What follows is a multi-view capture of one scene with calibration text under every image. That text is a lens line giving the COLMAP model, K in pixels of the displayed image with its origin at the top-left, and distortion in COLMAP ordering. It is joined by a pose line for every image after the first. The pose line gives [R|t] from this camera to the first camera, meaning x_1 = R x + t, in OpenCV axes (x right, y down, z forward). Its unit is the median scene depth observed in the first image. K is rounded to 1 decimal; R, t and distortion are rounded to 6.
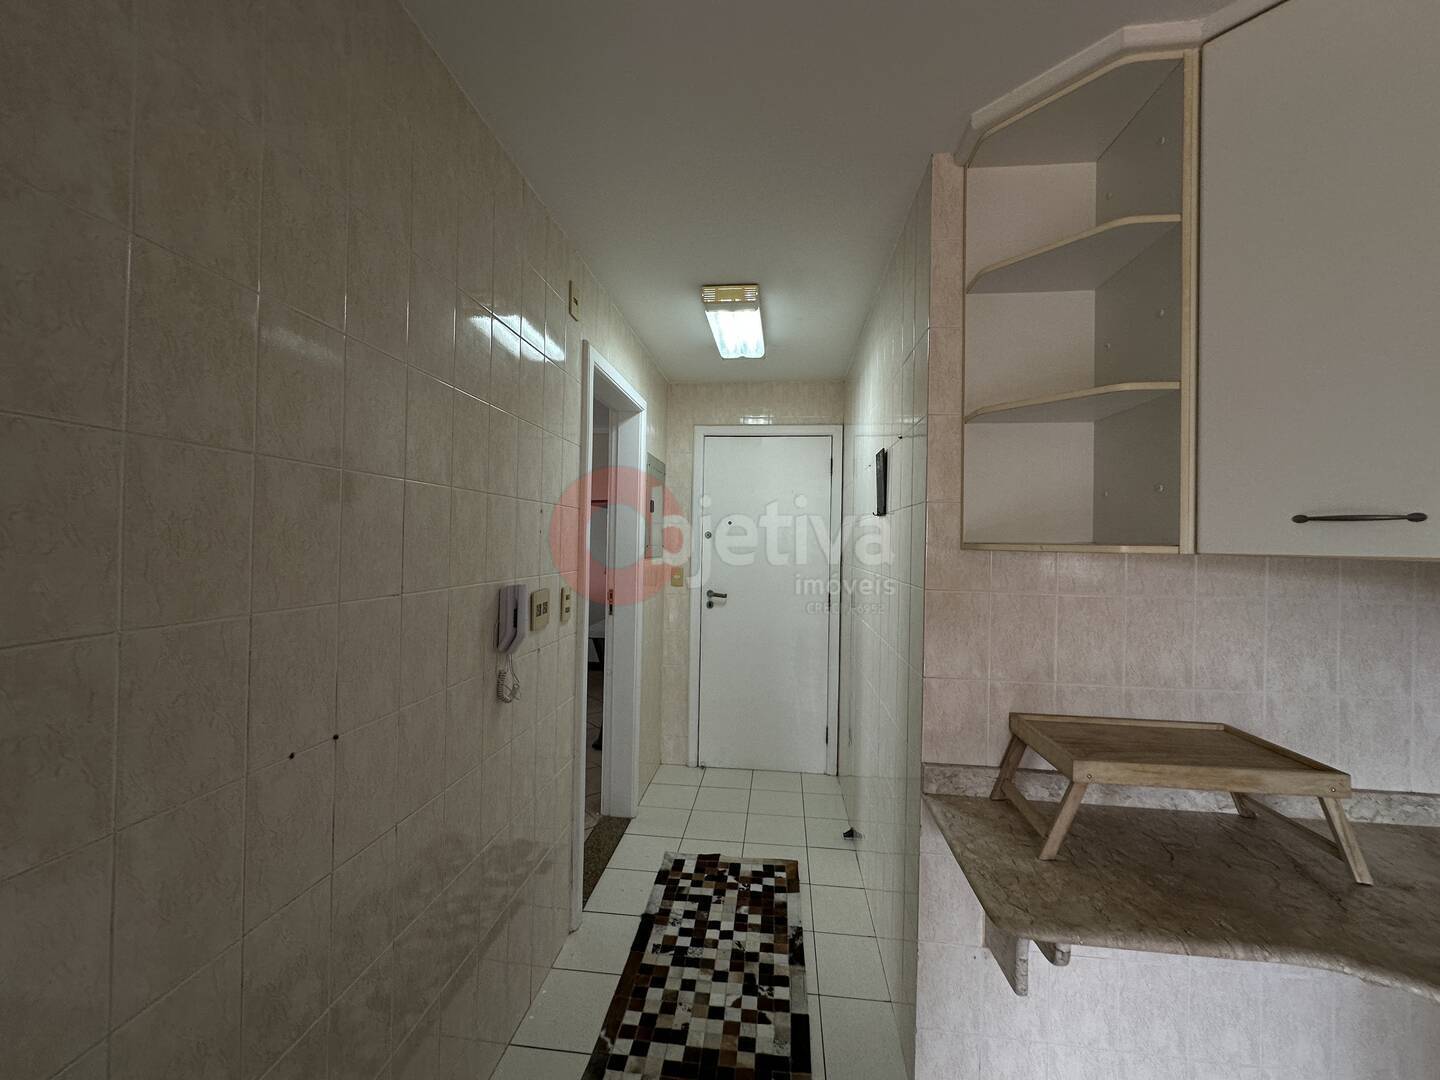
lens RADIAL K [[576.5, 0, 722.7], [0, 576.5, 534.4], [0, 0, 1]] dist [-0.002944, 0.000272]
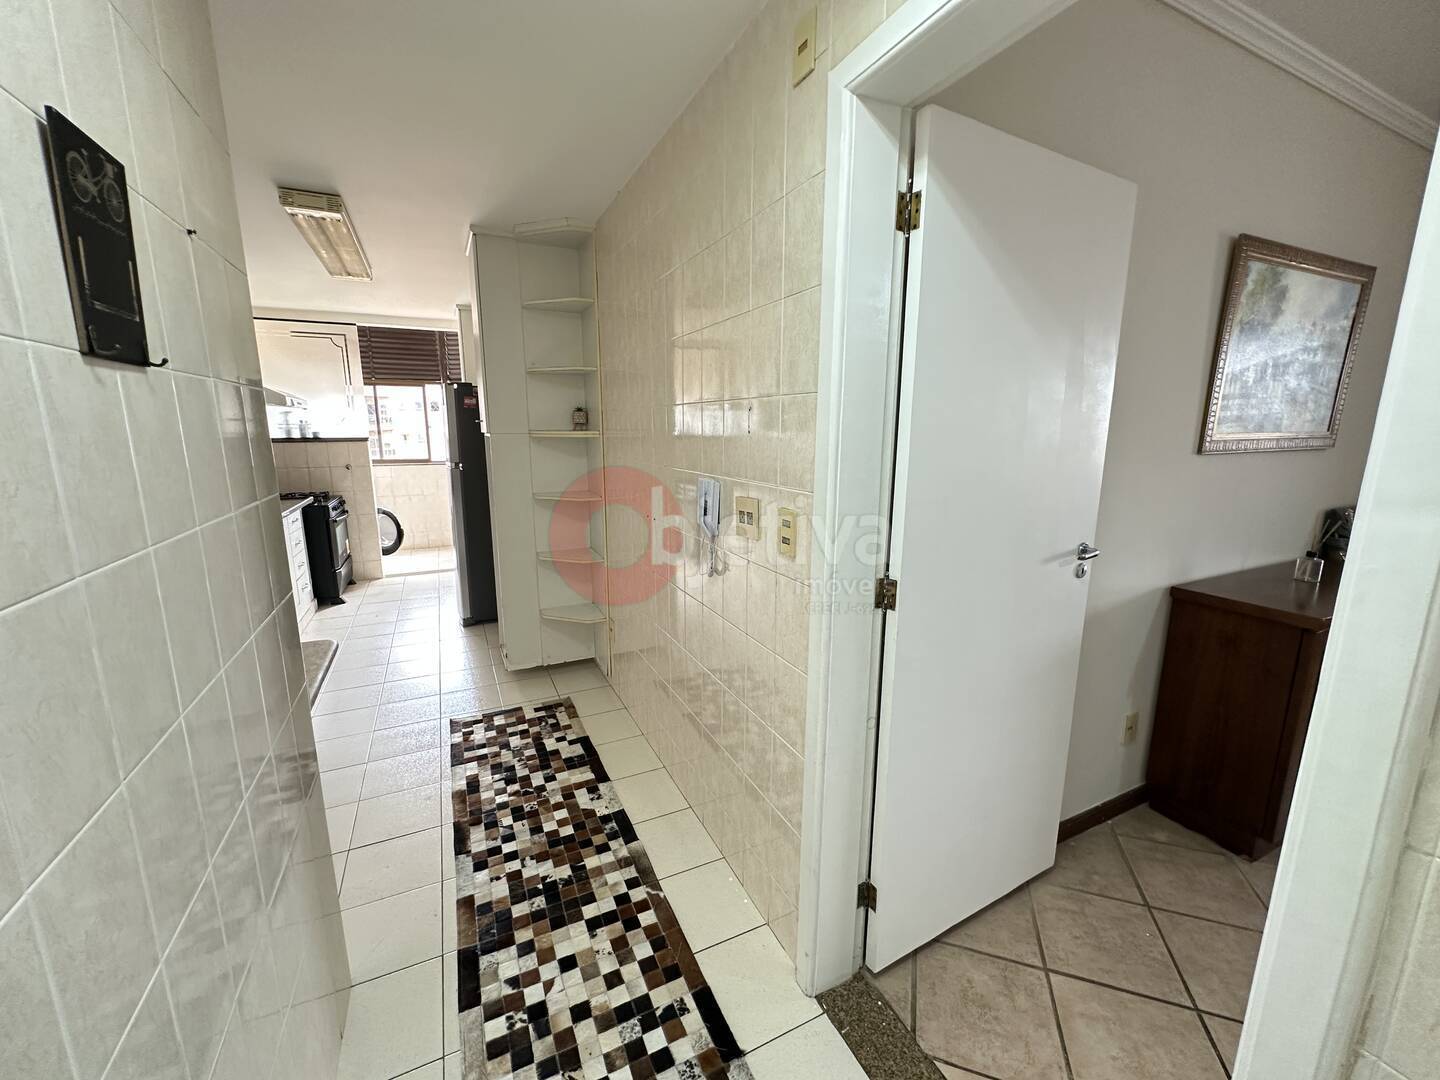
lens RADIAL K [[576.5, 0, 714.4], [0, 576.5, 538.0], [0, 0, 1]] dist [-0.002944, 0.000272]
pose [[-0.857003, 0.081343, -0.508851, 0.181299], [-0.009057, 0.984932, 0.172702, 0.005853], [0.515232, 0.152615, -0.843353, 1.622526]]
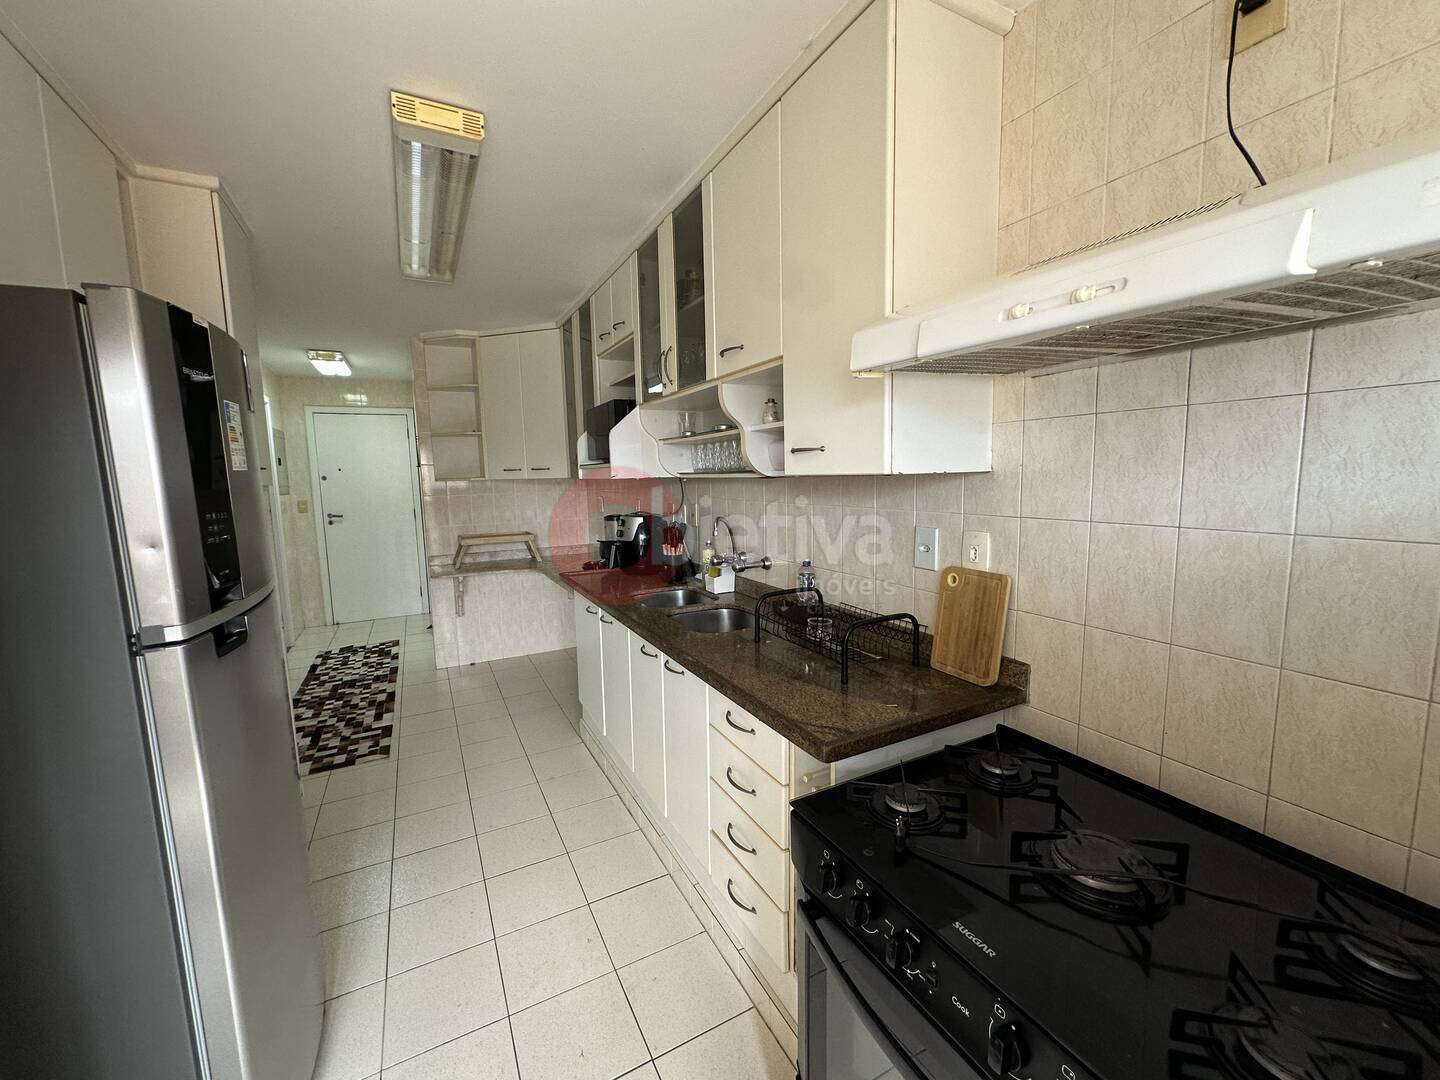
lens RADIAL K [[576.5, 0, 723.8], [0, 576.5, 534.7], [0, 0, 1]] dist [-0.002944, 0.000272]
pose [[0.828955, -0.099723, 0.550354, -0.001713], [0.032265, 0.990865, 0.130944, -0.030350], [-0.558384, -0.090789, 0.824600, -1.695706]]
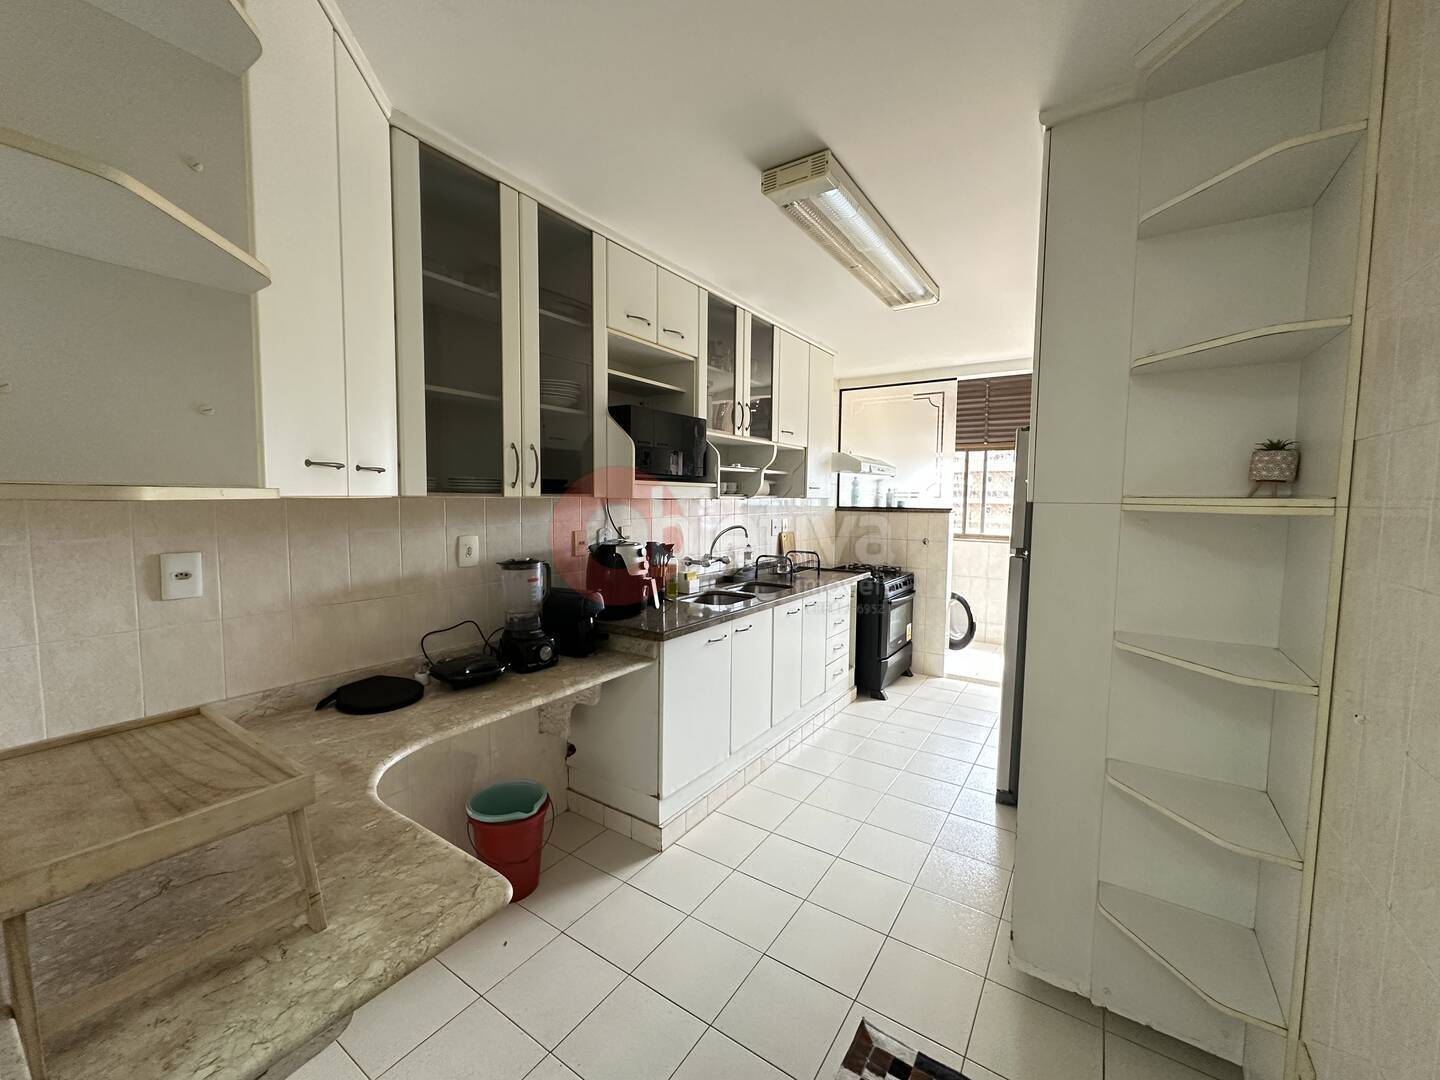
lens RADIAL K [[576.5, 0, 719.0], [0, 576.5, 540.2], [0, 0, 1]] dist [-0.002944, 0.000272]
pose [[-0.882876, -0.059423, 0.465832, -0.114710], [-0.028946, 0.996962, 0.072316, 0.010137], [-0.468714, 0.050362, -0.881913, 0.842747]]
